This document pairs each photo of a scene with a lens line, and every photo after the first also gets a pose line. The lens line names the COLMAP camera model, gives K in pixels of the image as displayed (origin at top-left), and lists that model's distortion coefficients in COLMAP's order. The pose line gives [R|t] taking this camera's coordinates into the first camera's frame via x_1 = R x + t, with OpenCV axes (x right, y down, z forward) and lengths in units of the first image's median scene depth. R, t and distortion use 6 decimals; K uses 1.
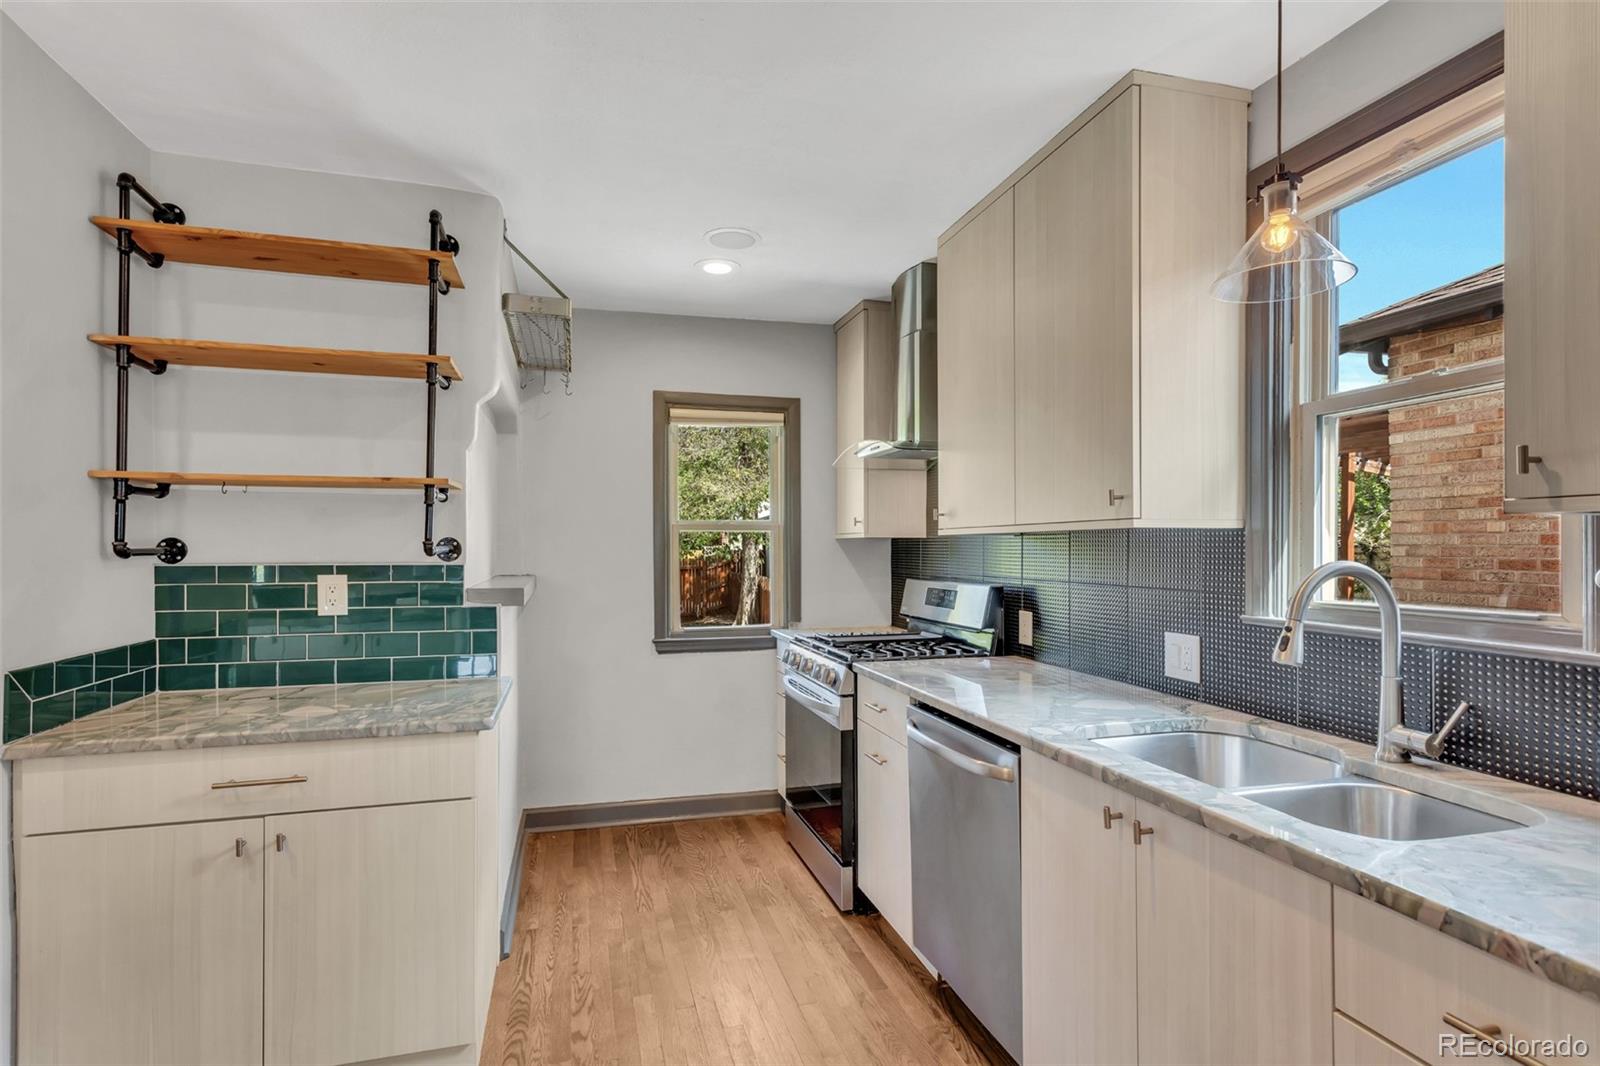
lens RADIAL K [[800.3, 0, 754.0], [0, 800.3, 538.5], [0, 0, 1]] dist [0.001063, 0.002762]
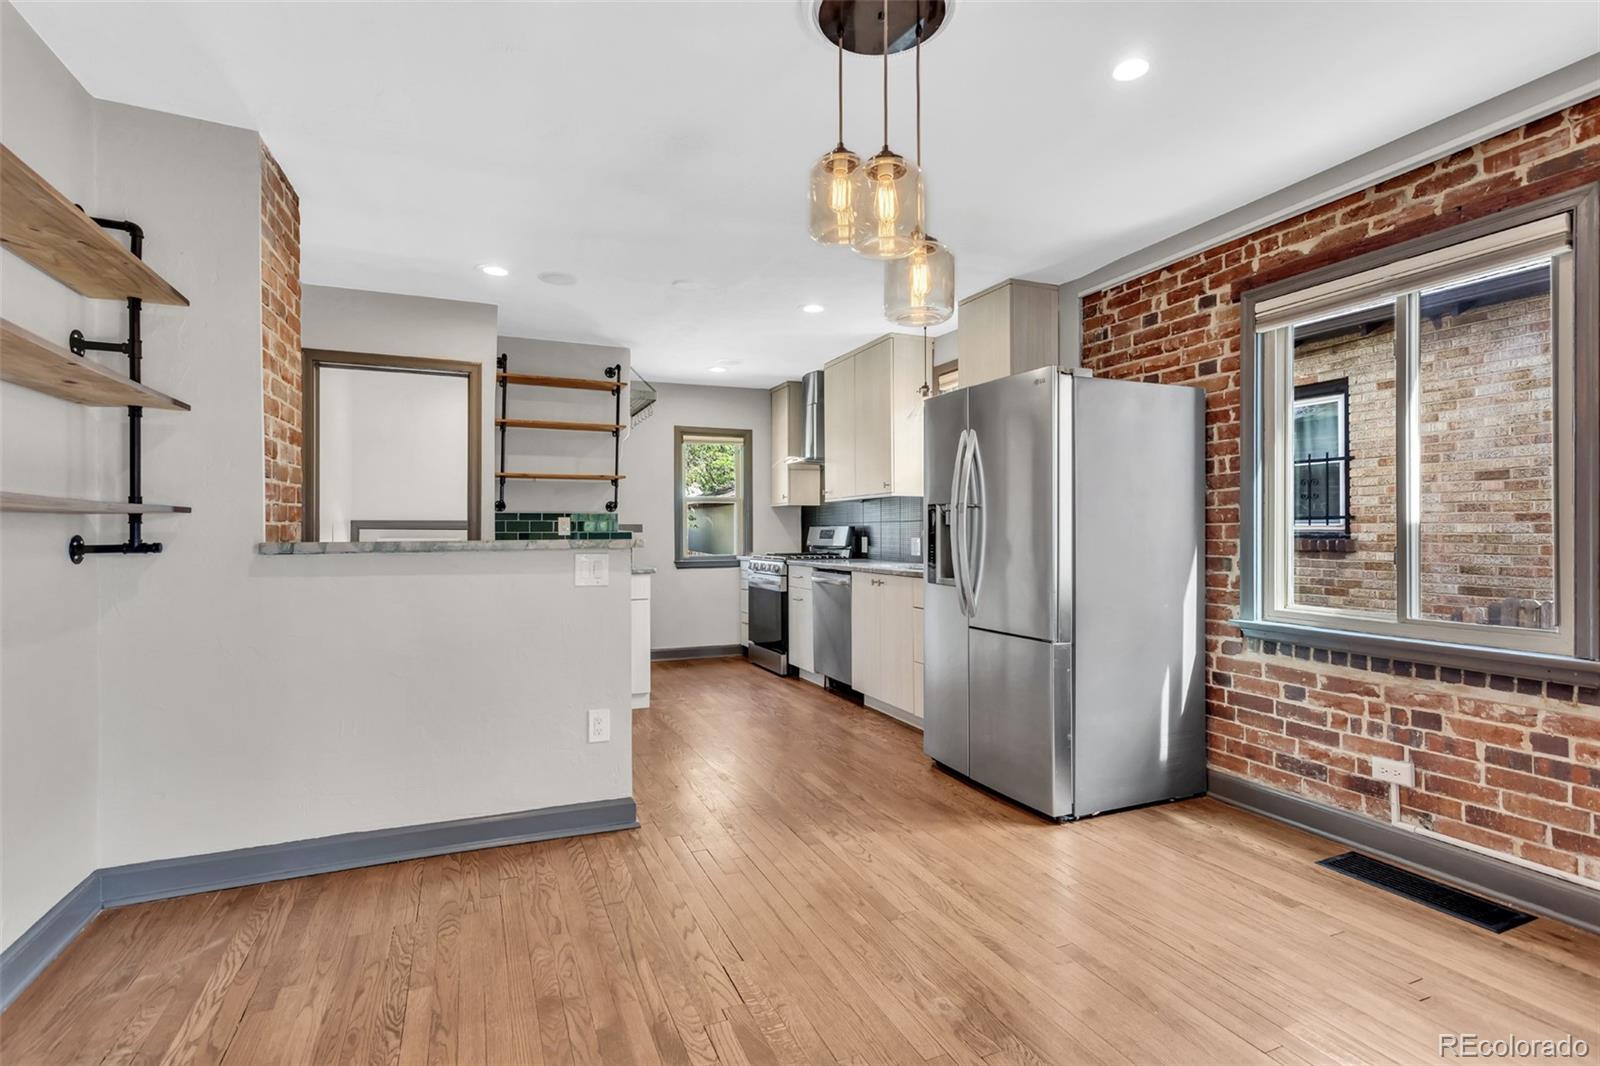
lens RADIAL K [[760.9, 0, 808.6], [0, 760.9, 507.8], [0, 0, 1]] dist [0.007569, -0.003107]
pose [[0.981218, -0.000227, 0.192901, -0.216360], [0.003848, 0.999823, -0.018393, 0.050450], [-0.192863, 0.018789, 0.981046, -1.039912]]
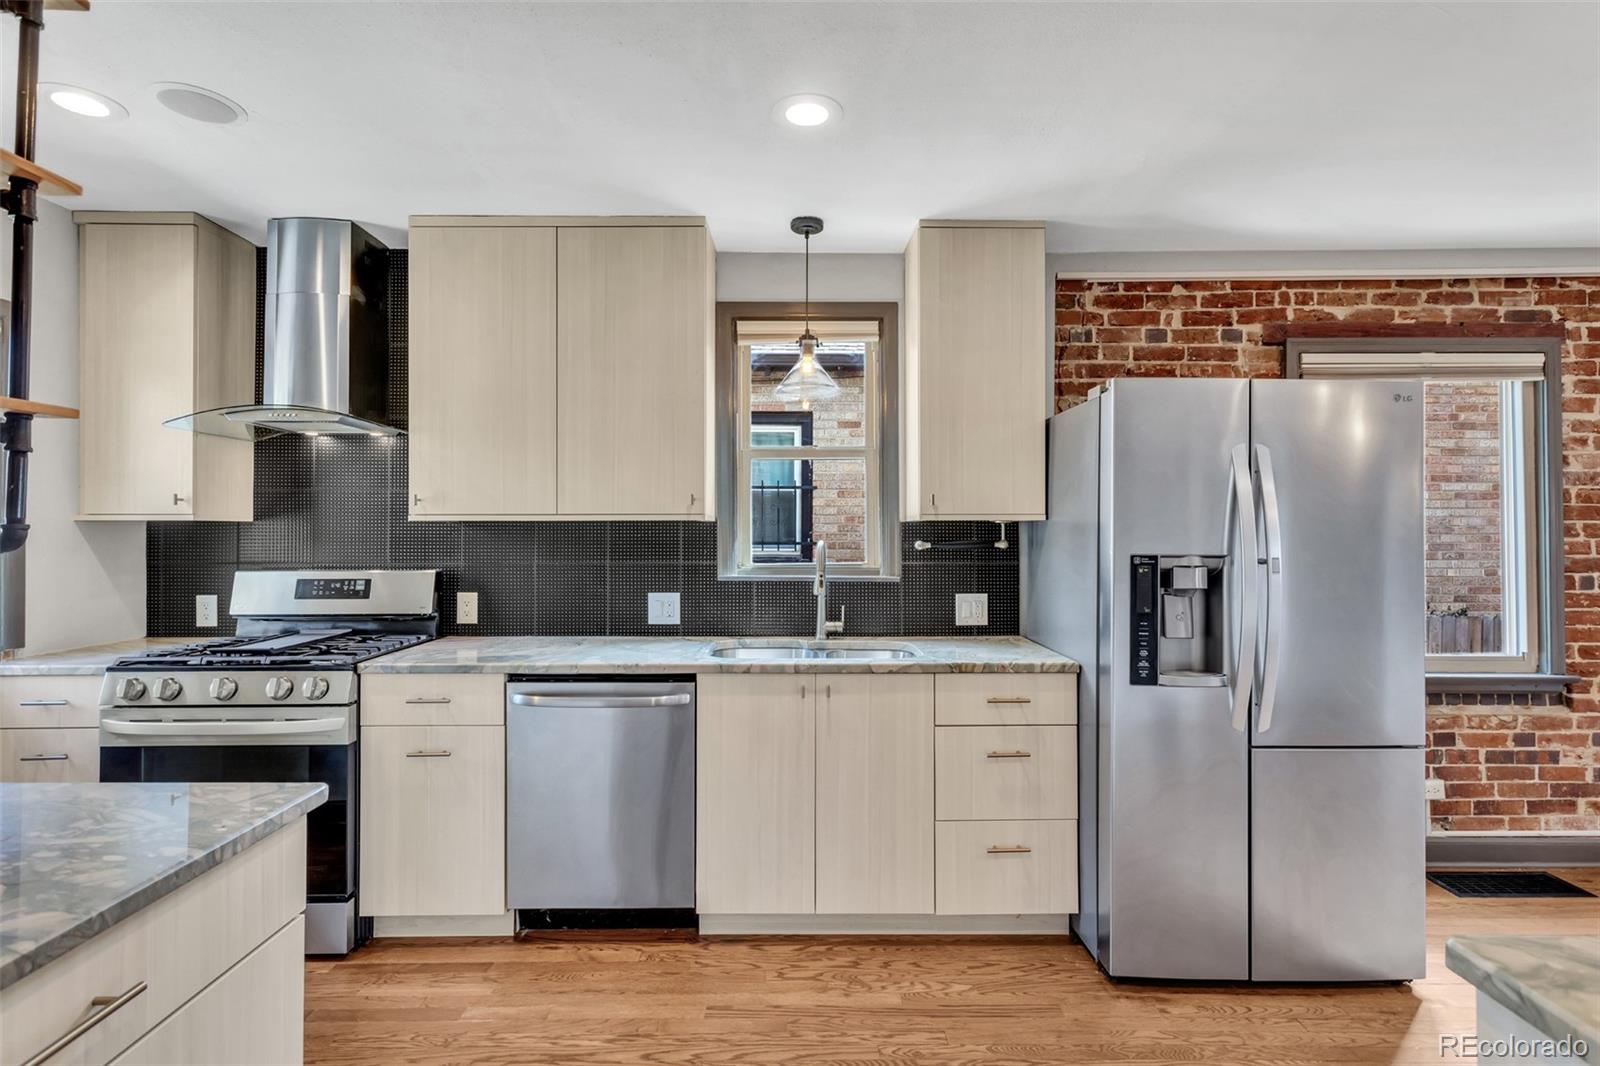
lens RADIAL K [[800.3, 0, 817.5], [0, 800.3, 512.7], [0, 0, 1]] dist [0.001063, 0.002762]
pose [[0.219247, 0.025979, 0.975324, -0.633818], [-0.011344, 0.999646, -0.024076, 0.003847], [-0.975603, -0.005785, 0.219464, 0.311941]]
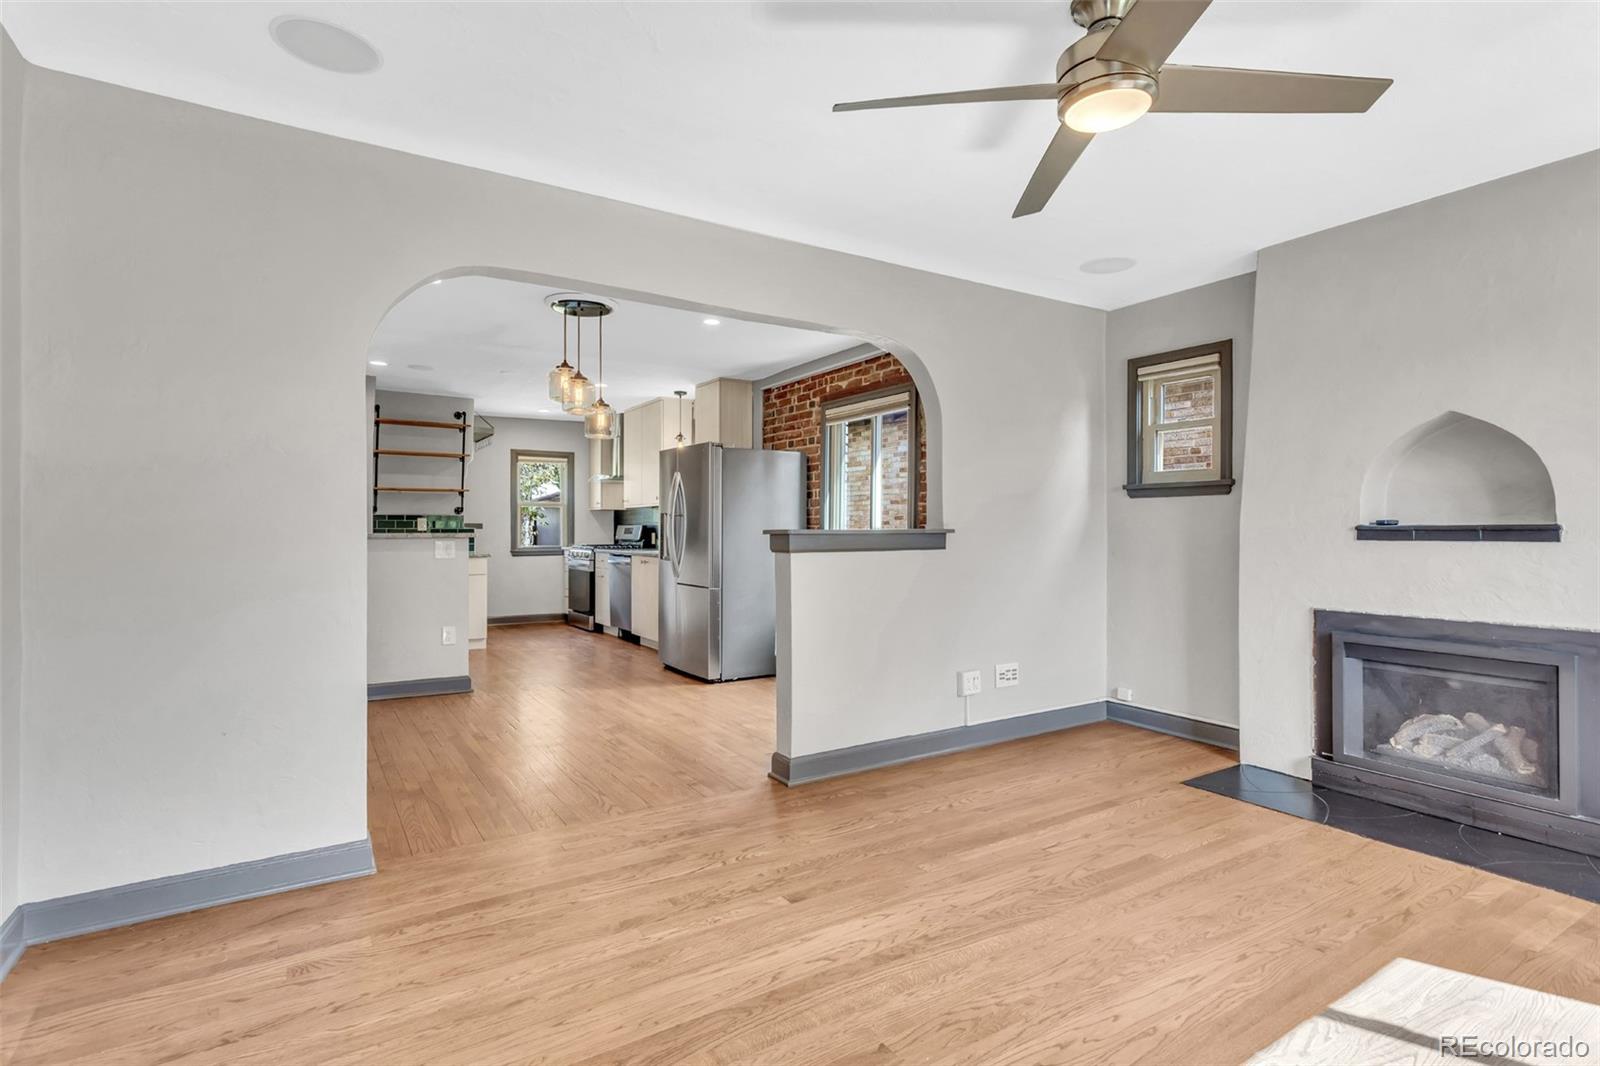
lens RADIAL K [[760.9, 0, 825.9], [0, 760.9, 527.0], [0, 0, 1]] dist [0.007569, -0.003107]
pose [[0.924092, -0.000240, 0.382171, -0.167131], [-0.003988, 0.999939, 0.010269, 0.035945], [-0.382150, -0.011014, 0.924034, -2.001202]]
